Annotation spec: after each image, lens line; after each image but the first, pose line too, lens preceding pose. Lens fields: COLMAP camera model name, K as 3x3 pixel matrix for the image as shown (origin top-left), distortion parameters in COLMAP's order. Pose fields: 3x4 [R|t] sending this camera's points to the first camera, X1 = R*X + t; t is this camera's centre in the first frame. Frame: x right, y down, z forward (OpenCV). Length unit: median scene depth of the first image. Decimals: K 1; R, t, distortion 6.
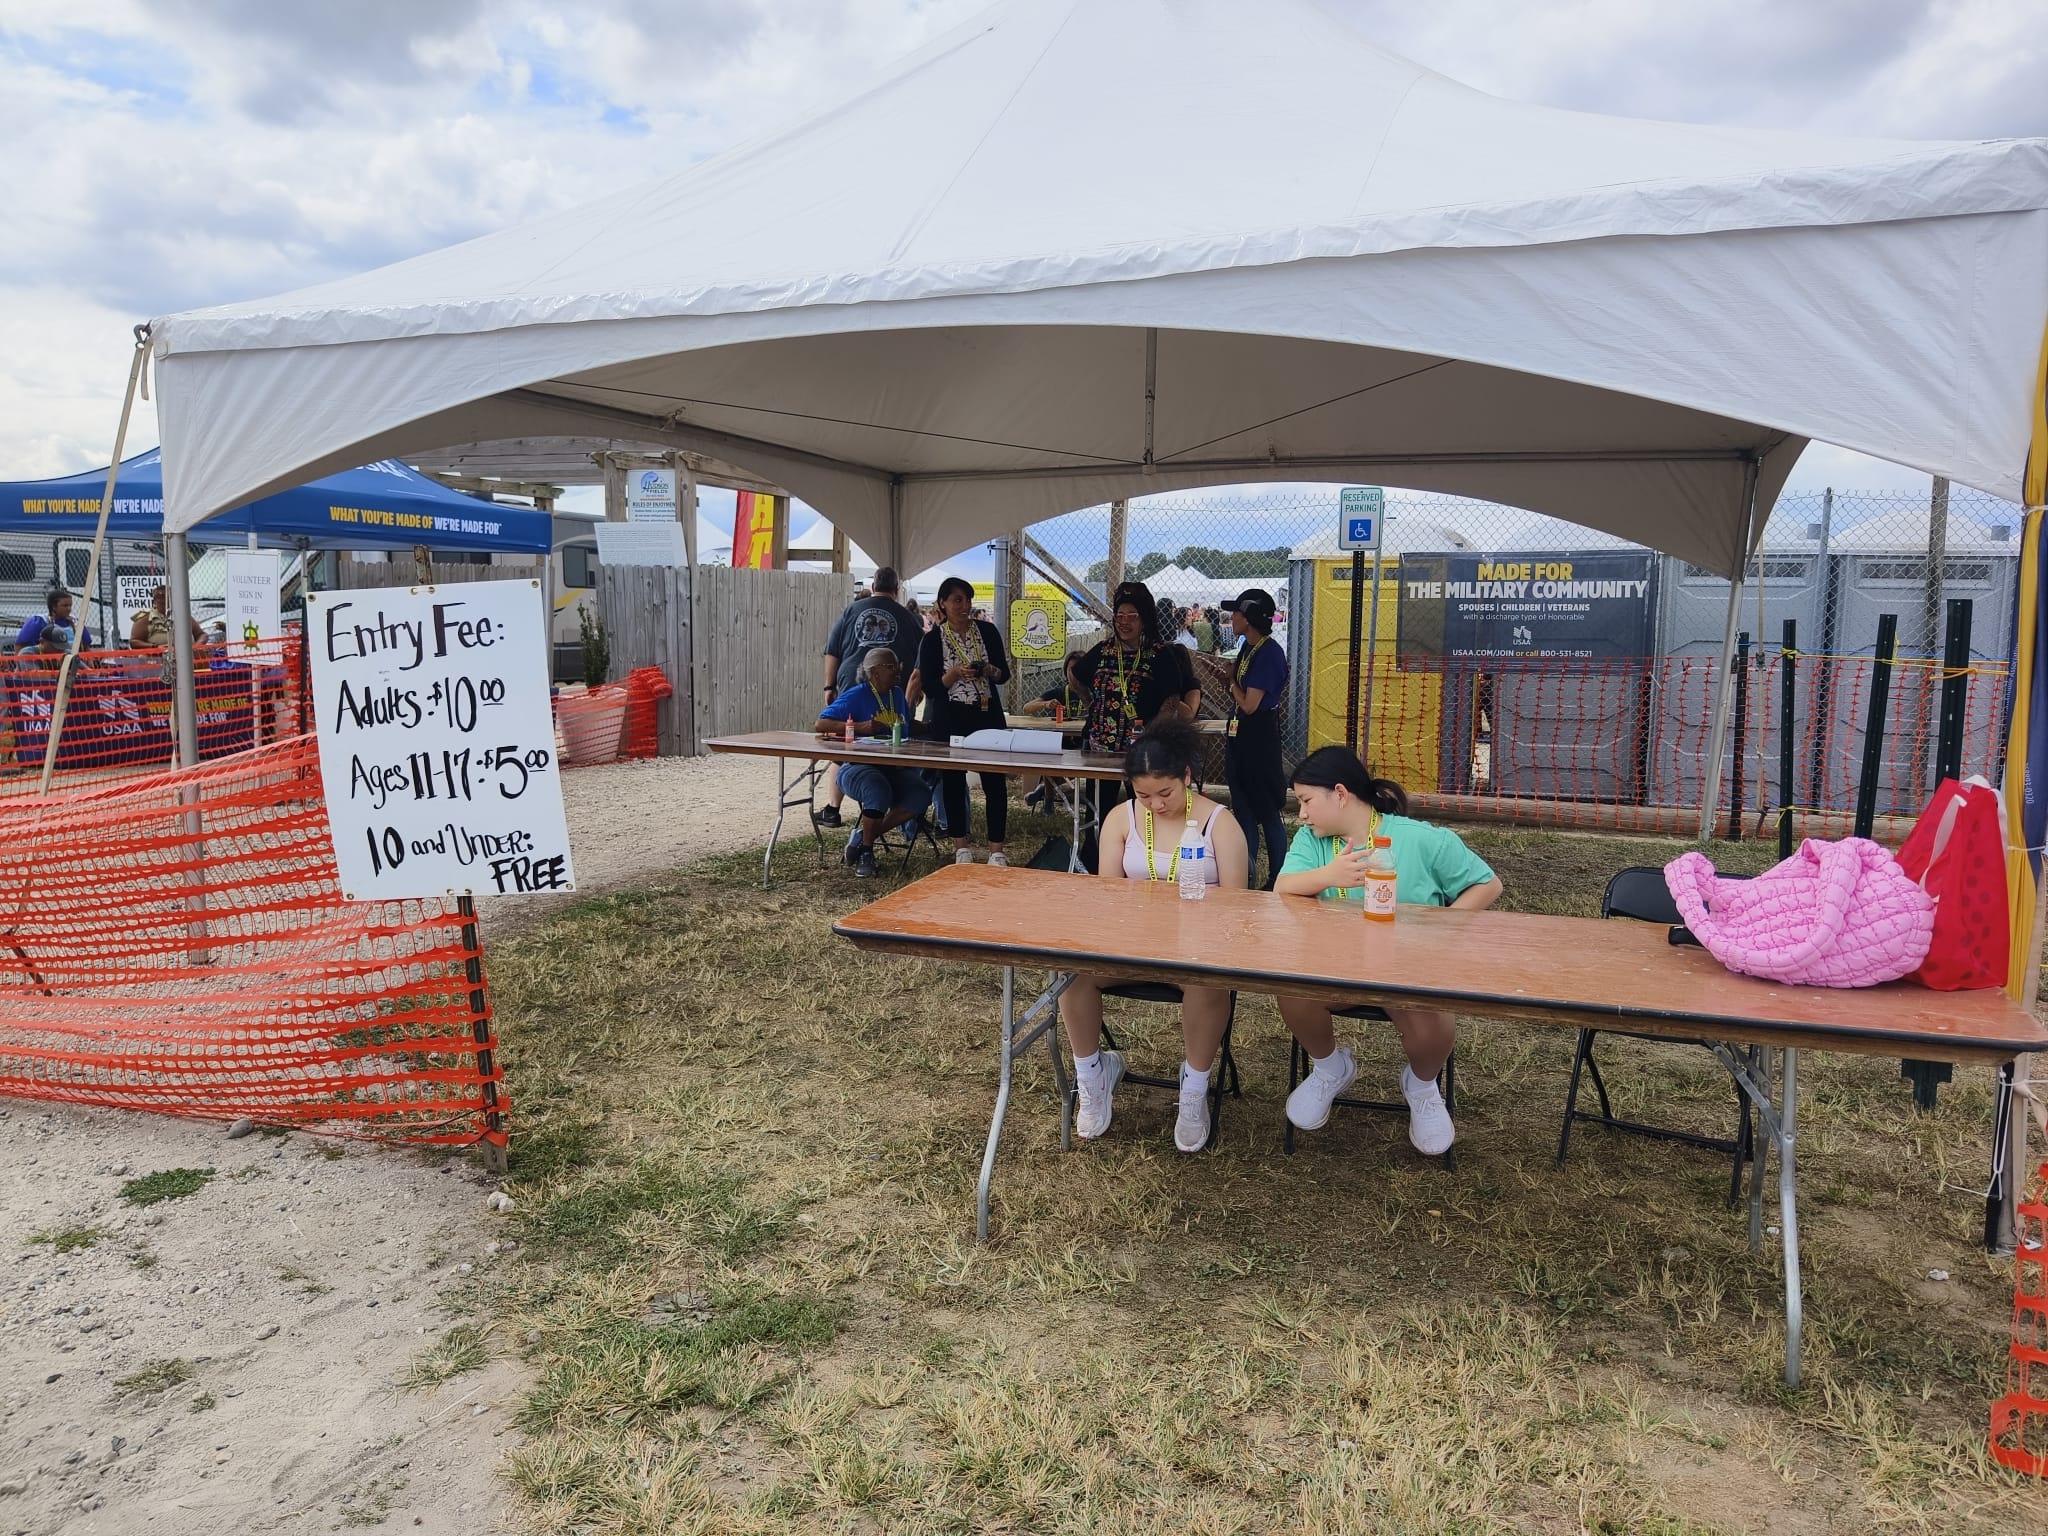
lens RADIAL K [[1400.4, 0, 1027.6], [0, 1400.4, 770.6], [0, 0, 1]] dist [0.012387, -0.015105]
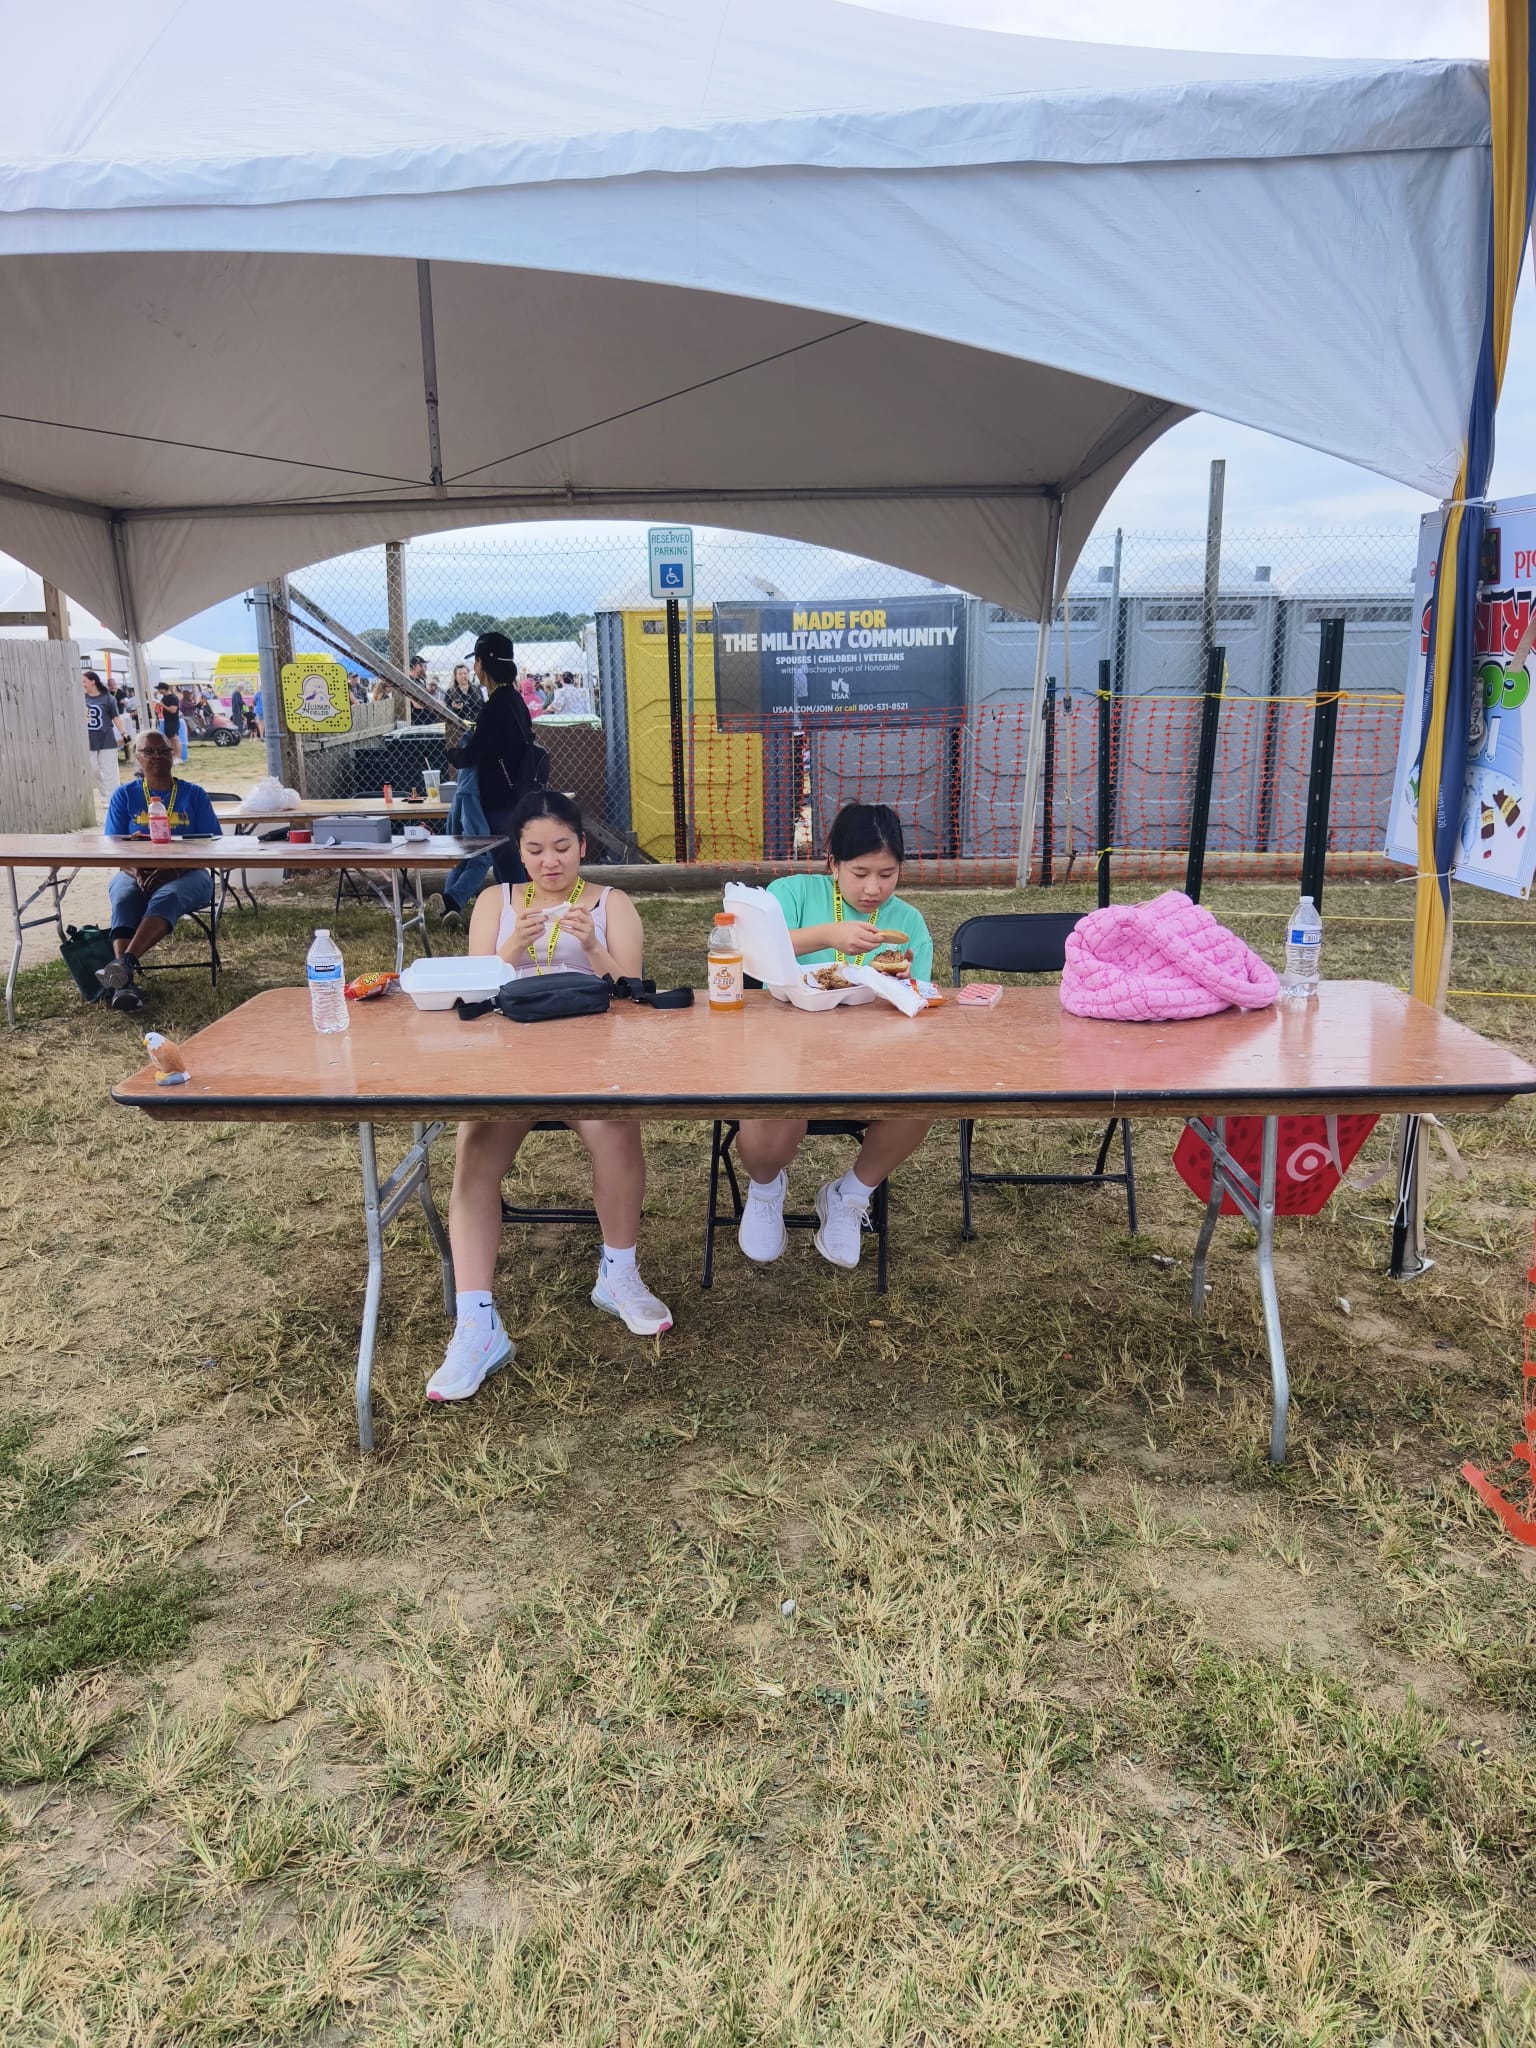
lens RADIAL K [[1400.4, 0, 770.1], [0, 1400.4, 1081.7], [0, 0, 1]] dist [0.012387, -0.015105]
pose [[0.949614, -0.112040, 0.292712, -0.020737], [0.062664, 0.982937, 0.172939, -0.000117], [-0.307093, -0.145883, 0.940432, 0.166264]]
